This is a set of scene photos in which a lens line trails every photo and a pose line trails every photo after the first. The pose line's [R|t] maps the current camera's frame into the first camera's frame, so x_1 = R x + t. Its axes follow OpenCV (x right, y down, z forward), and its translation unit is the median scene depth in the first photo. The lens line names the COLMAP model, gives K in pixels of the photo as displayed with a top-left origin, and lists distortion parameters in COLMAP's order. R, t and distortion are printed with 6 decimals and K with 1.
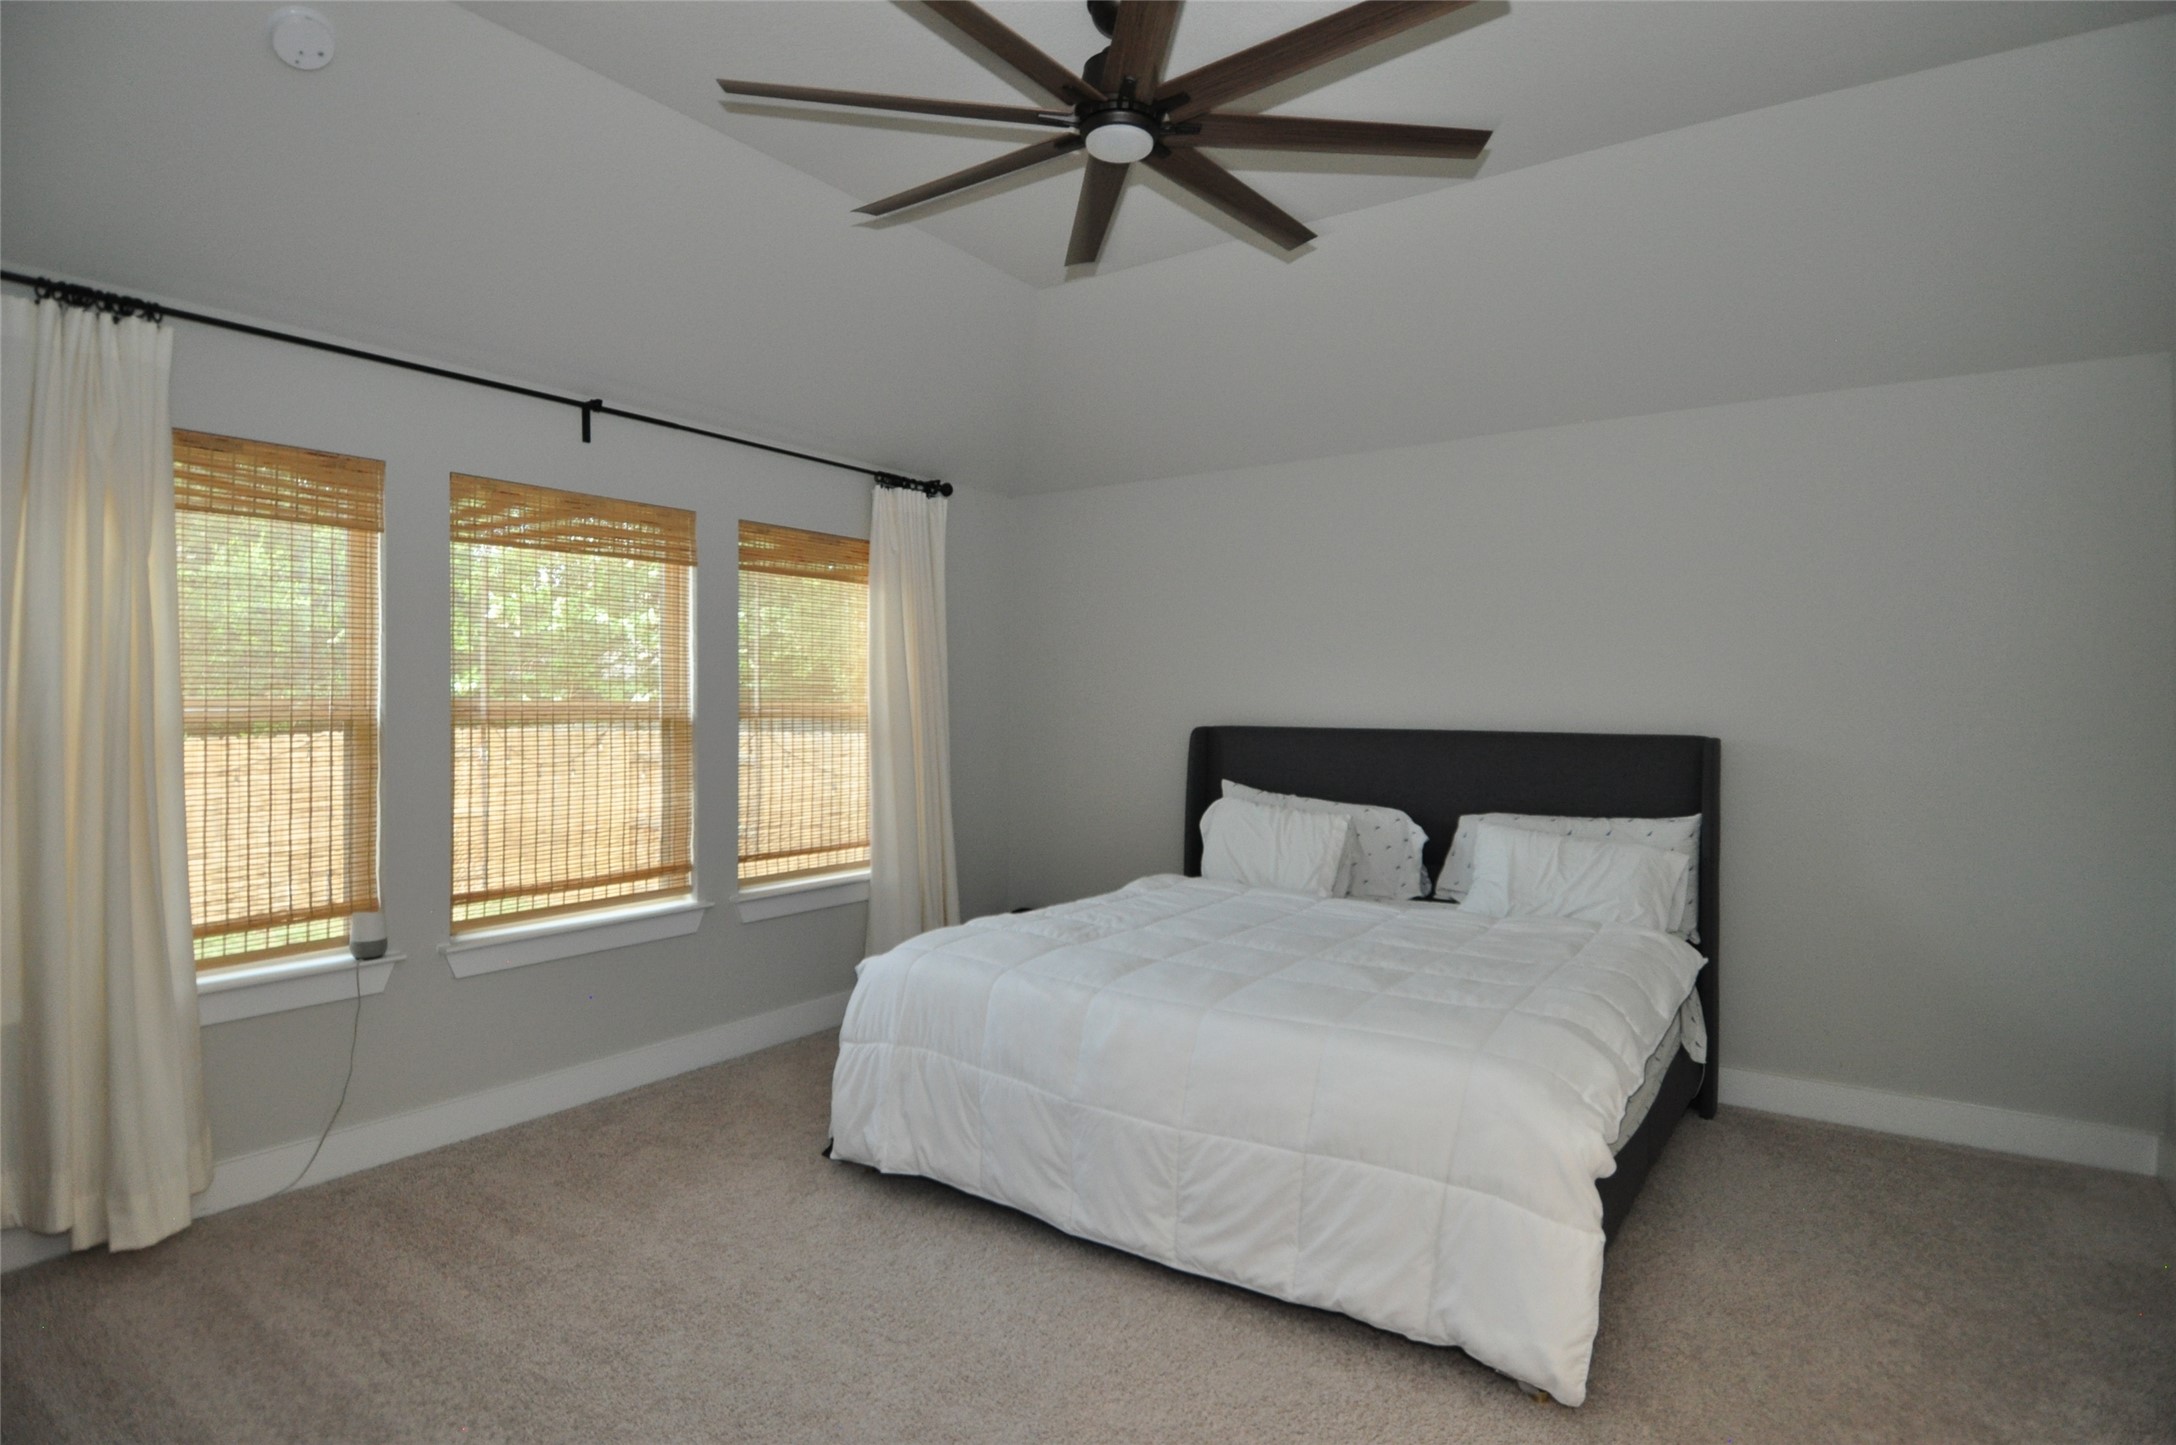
lens RADIAL K [[1133.0, 0, 1097.1], [0, 1133.0, 720.1], [0, 0, 1]] dist [0.036297, -0.040826]
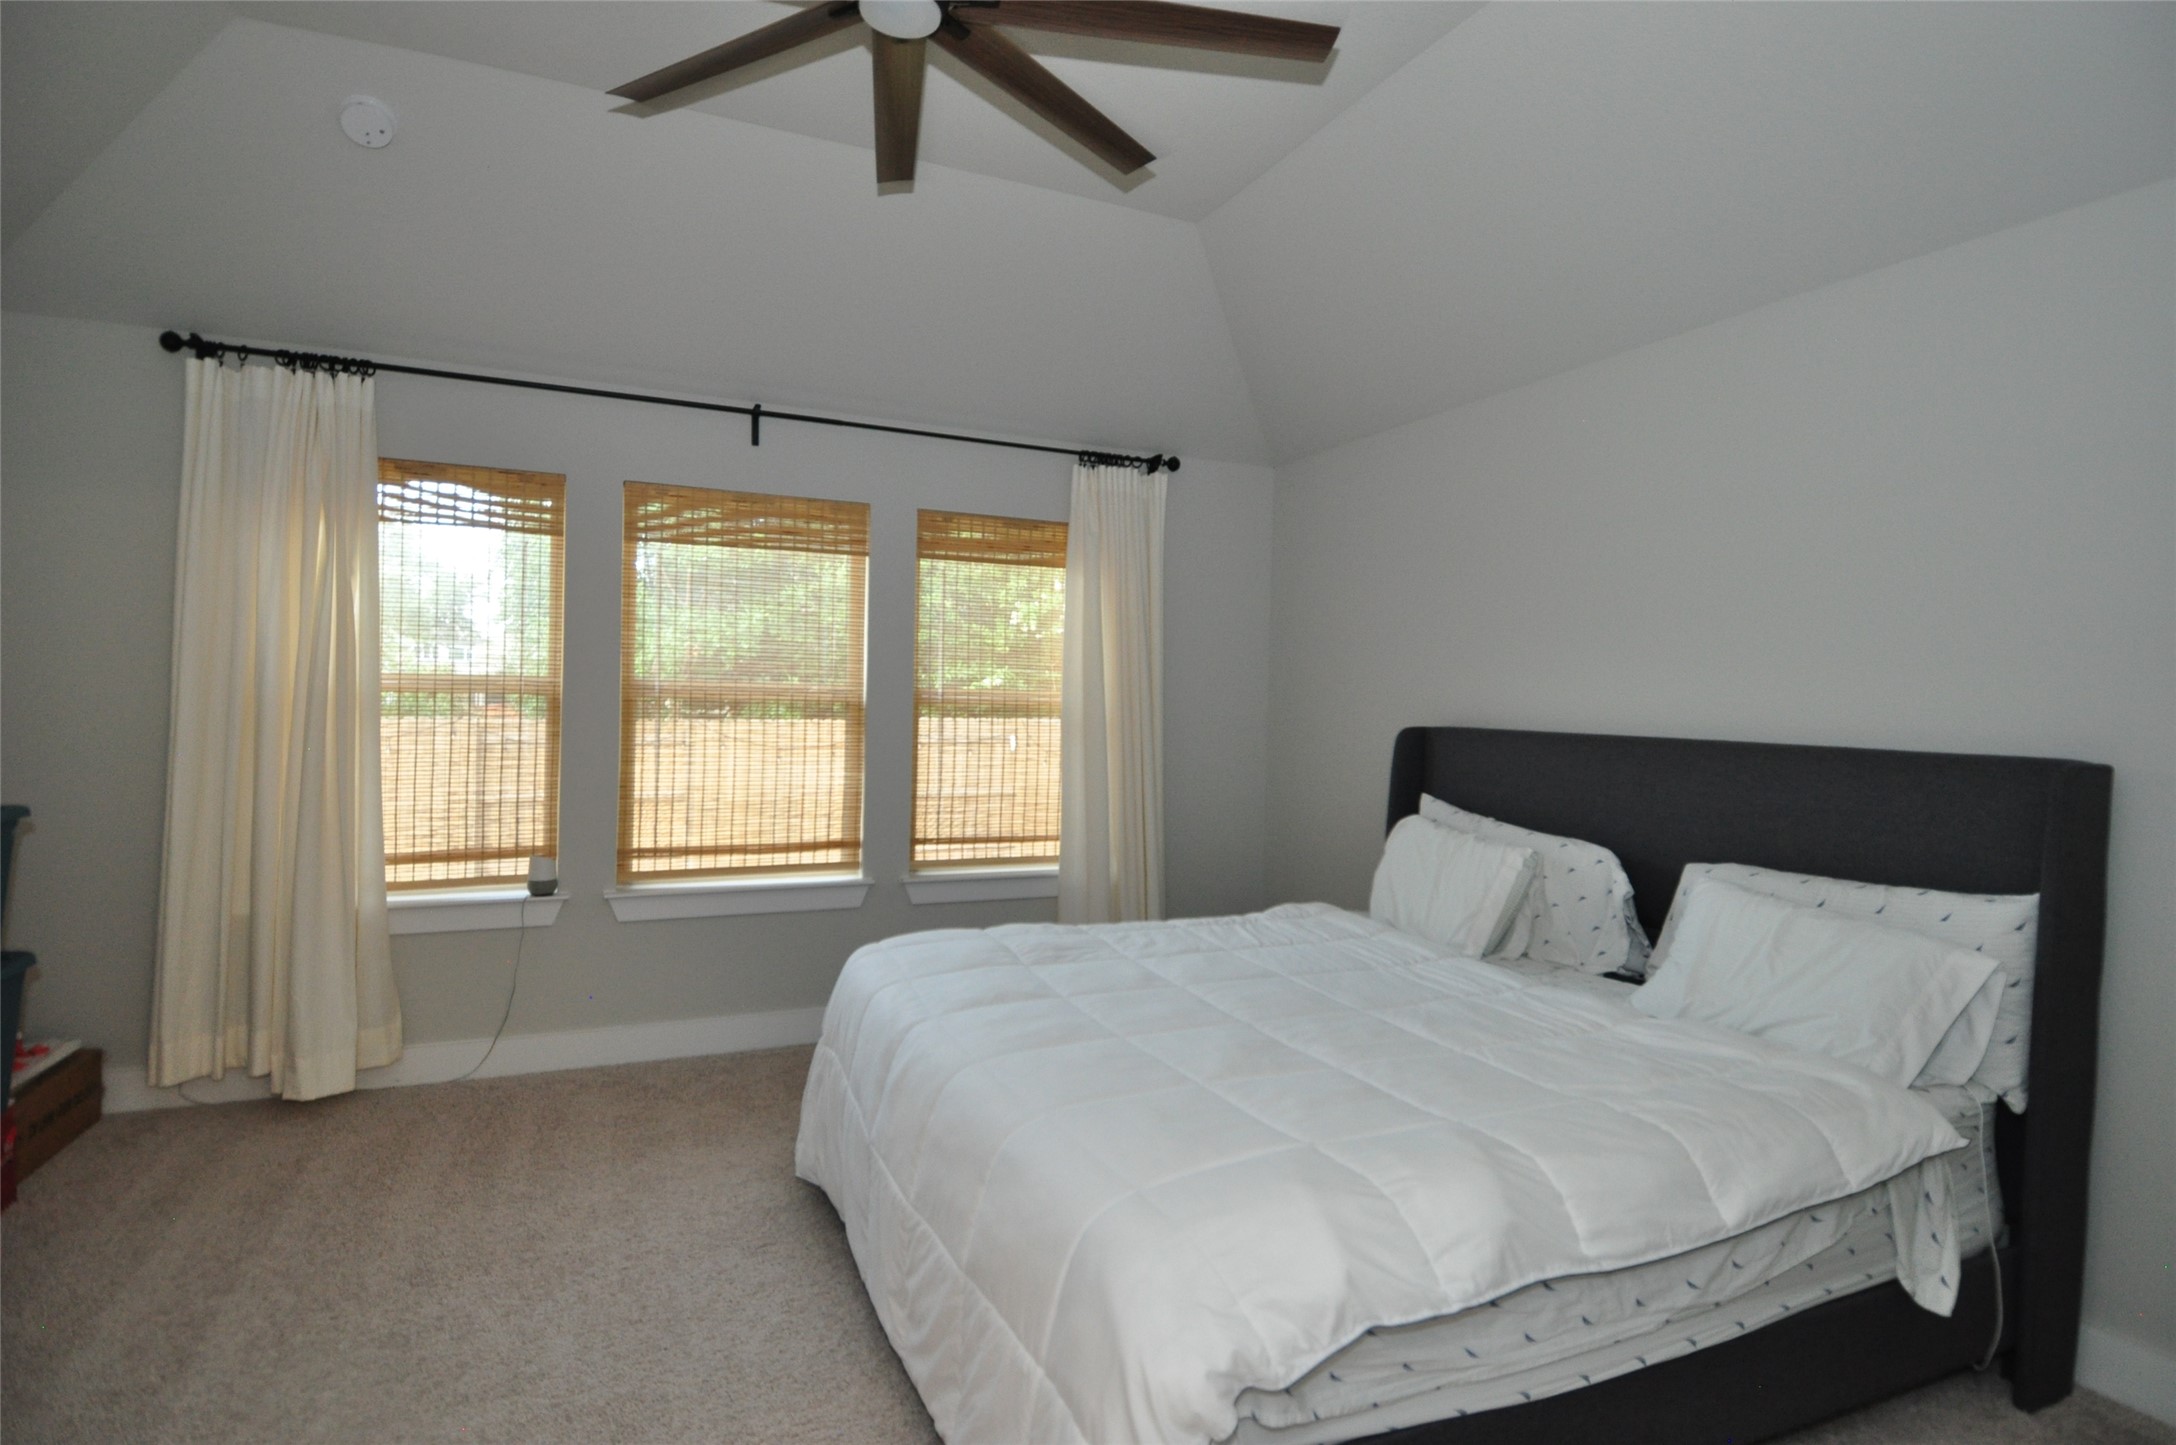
lens RADIAL K [[1133.0, 0, 1076.7], [0, 1133.0, 714.5], [0, 0, 1]] dist [0.036297, -0.040826]
pose [[0.863195, 0.026542, -0.504172, 0.371959], [-0.028669, 0.999583, 0.003539, 0.000531], [0.504056, 0.011399, 0.863596, 0.219184]]
